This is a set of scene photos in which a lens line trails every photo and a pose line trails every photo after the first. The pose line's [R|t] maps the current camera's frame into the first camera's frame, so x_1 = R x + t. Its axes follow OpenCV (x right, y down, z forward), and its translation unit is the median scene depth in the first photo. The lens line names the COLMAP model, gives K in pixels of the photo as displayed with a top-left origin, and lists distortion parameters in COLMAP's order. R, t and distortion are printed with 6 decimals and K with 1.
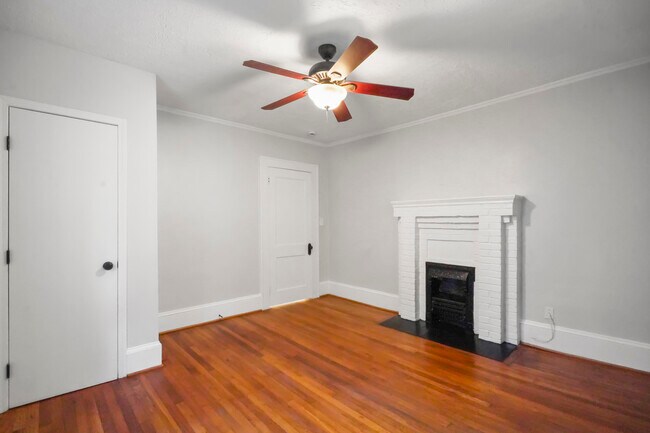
lens RADIAL K [[301.6, 0, 325.0], [0, 301.6, 216.5], [0, 0, 1]] dist [-0.000675, -0.000011]
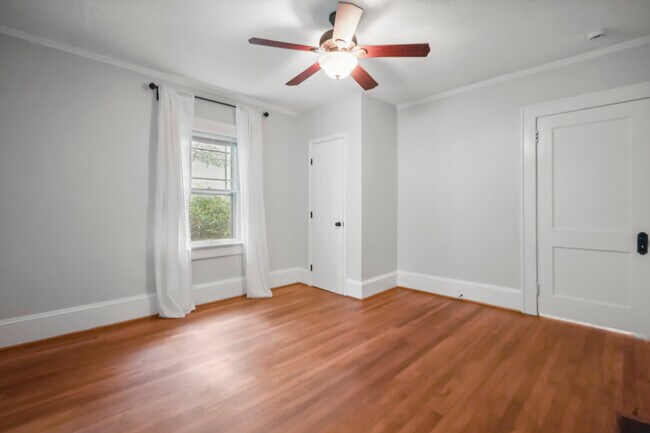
lens RADIAL K [[305.6, 0, 325.2], [0, 305.6, 202.4], [0, 0, 1]] dist [-0.000655, -0.000045]
pose [[0.046399, -0.005532, -0.998908, 0.865031], [0.020873, 0.999772, -0.004567, 0.045351], [0.998705, -0.020639, 0.046503, 0.773204]]
